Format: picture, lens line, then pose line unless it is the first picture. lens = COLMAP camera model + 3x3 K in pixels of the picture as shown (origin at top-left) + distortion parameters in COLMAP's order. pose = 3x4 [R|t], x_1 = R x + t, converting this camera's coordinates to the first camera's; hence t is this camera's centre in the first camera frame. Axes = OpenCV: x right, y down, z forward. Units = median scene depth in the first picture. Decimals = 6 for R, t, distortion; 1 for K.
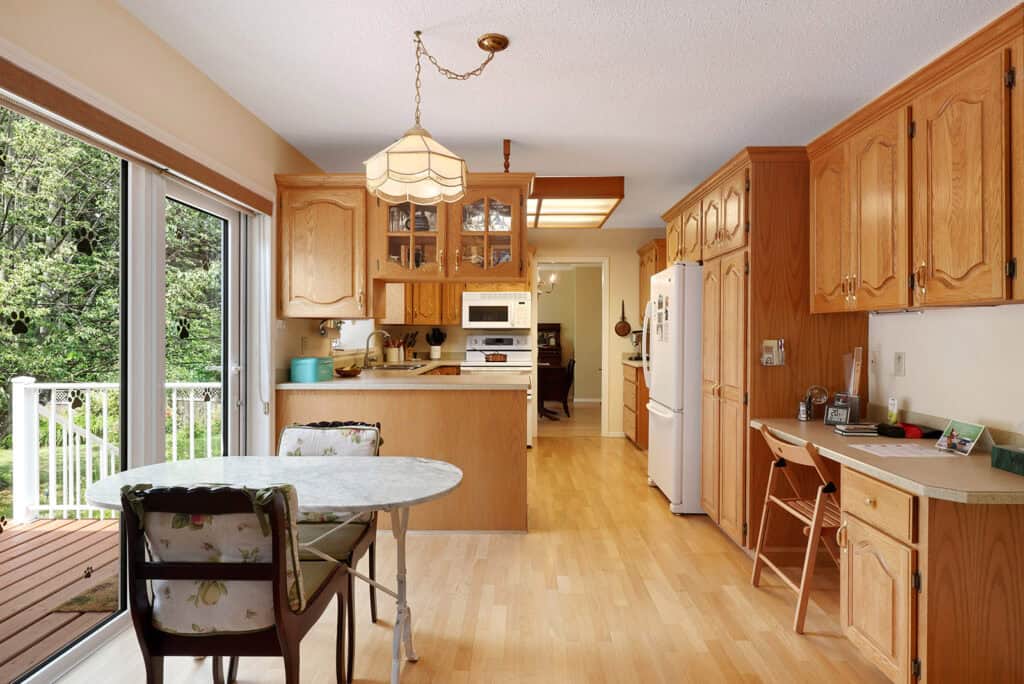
lens RADIAL K [[567.6, 0, 495.6], [0, 567.6, 341.4], [0, 0, 1]] dist [0.002663, 0.000243]
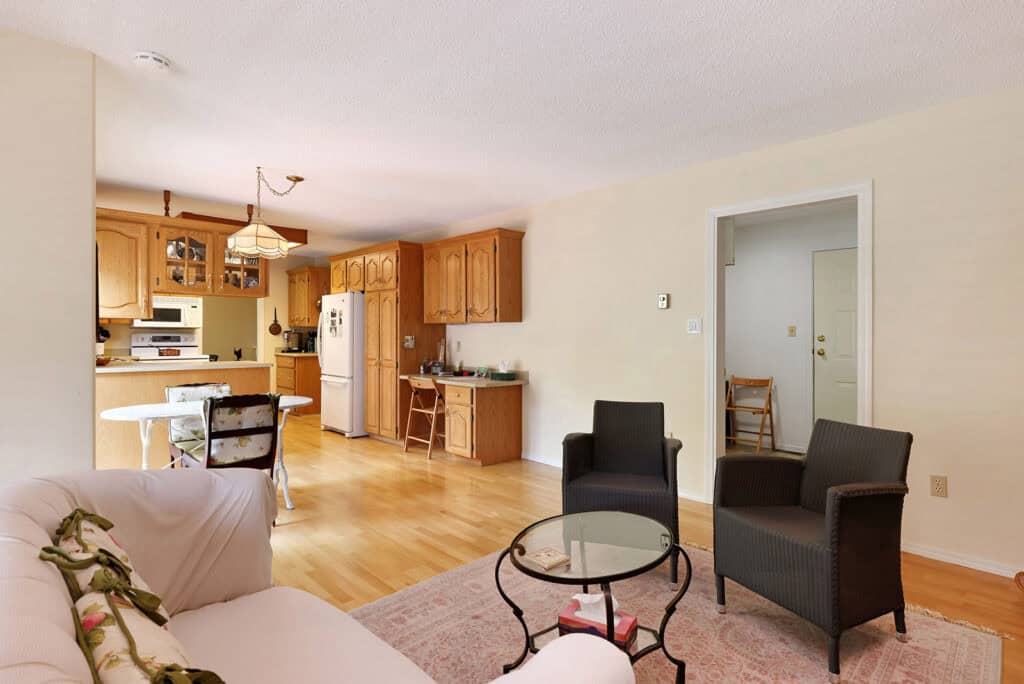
lens RADIAL K [[574.1, 0, 512.0], [0, 574.1, 342.0], [0, 0, 1]] dist [0.001876, 0.000266]
pose [[0.711049, -0.002346, 0.703139, -0.583320], [0.003775, 0.999993, -0.000480, 0.018261], [-0.703133, 0.002996, 0.711052, -0.608570]]
